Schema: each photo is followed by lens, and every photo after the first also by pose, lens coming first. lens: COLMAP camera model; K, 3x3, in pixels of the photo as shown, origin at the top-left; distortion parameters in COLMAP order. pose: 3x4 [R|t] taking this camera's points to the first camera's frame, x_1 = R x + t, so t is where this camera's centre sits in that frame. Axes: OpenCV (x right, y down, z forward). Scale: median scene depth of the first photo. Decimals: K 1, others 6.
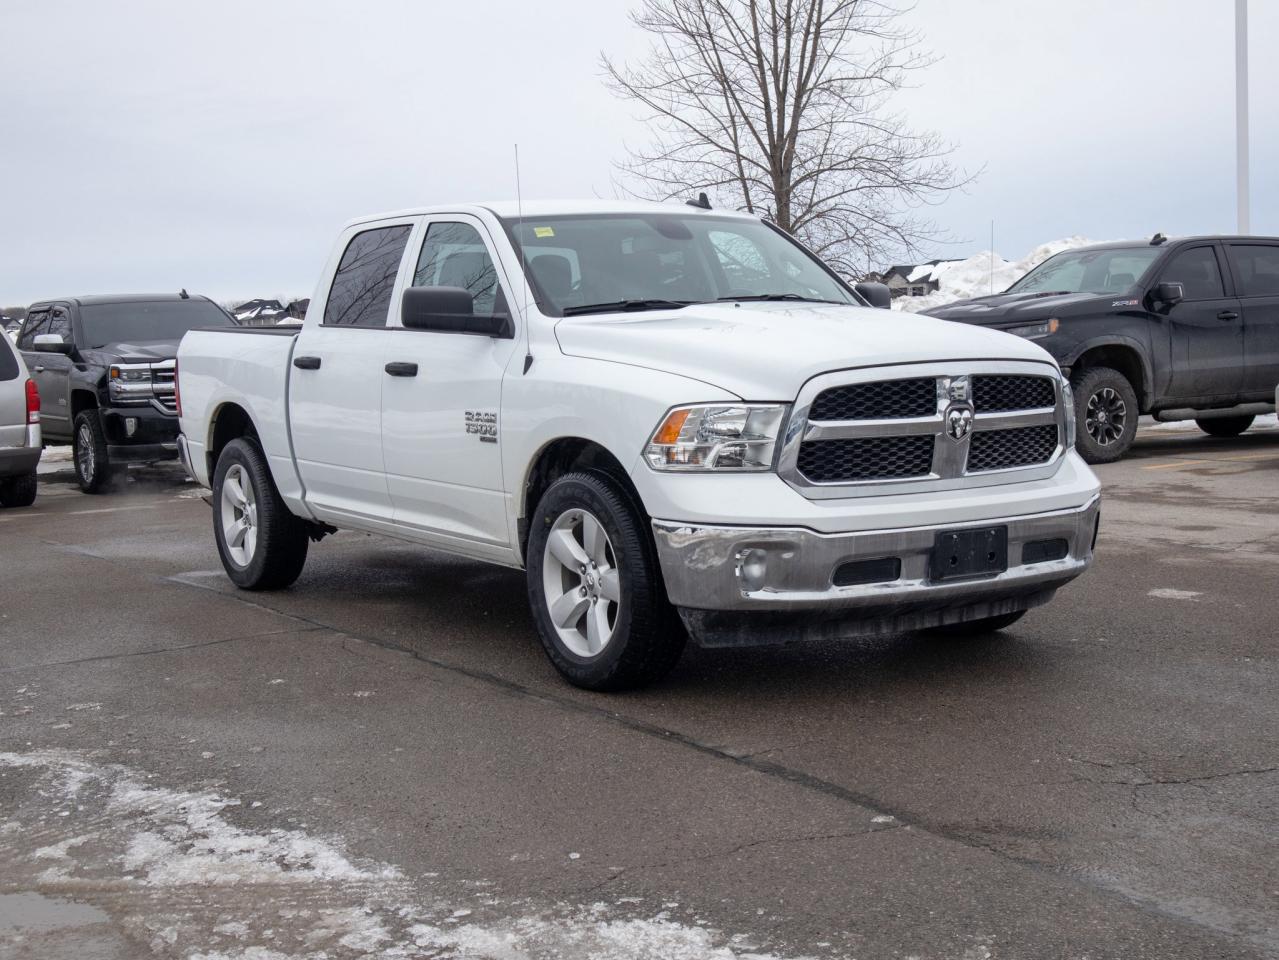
lens RADIAL K [[1994.4, 0, 647.7], [0, 1994.4, 479.5], [0, 0, 1]] dist [-0.011002, 0.000000]
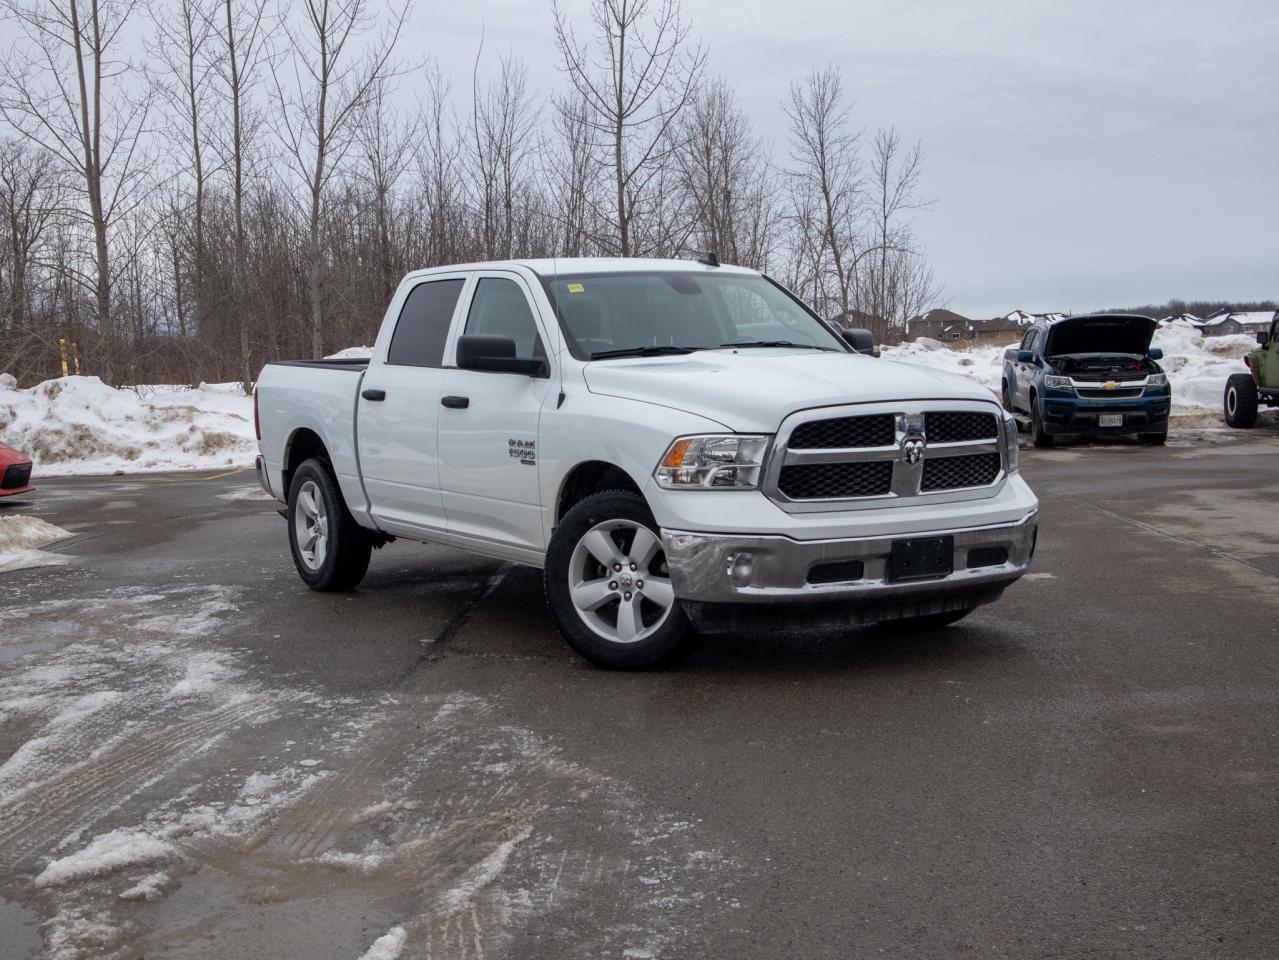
lens RADIAL K [[2295.9, 0, 679.7], [0, 2295.9, 481.1], [0, 0, 1]] dist [-0.072720, 0.000000]
pose [[0.999887, 0.006227, -0.013670, 0.031741], [-0.006354, 0.999937, -0.009234, 0.003609], [0.013612, 0.009320, 0.999864, -0.394800]]
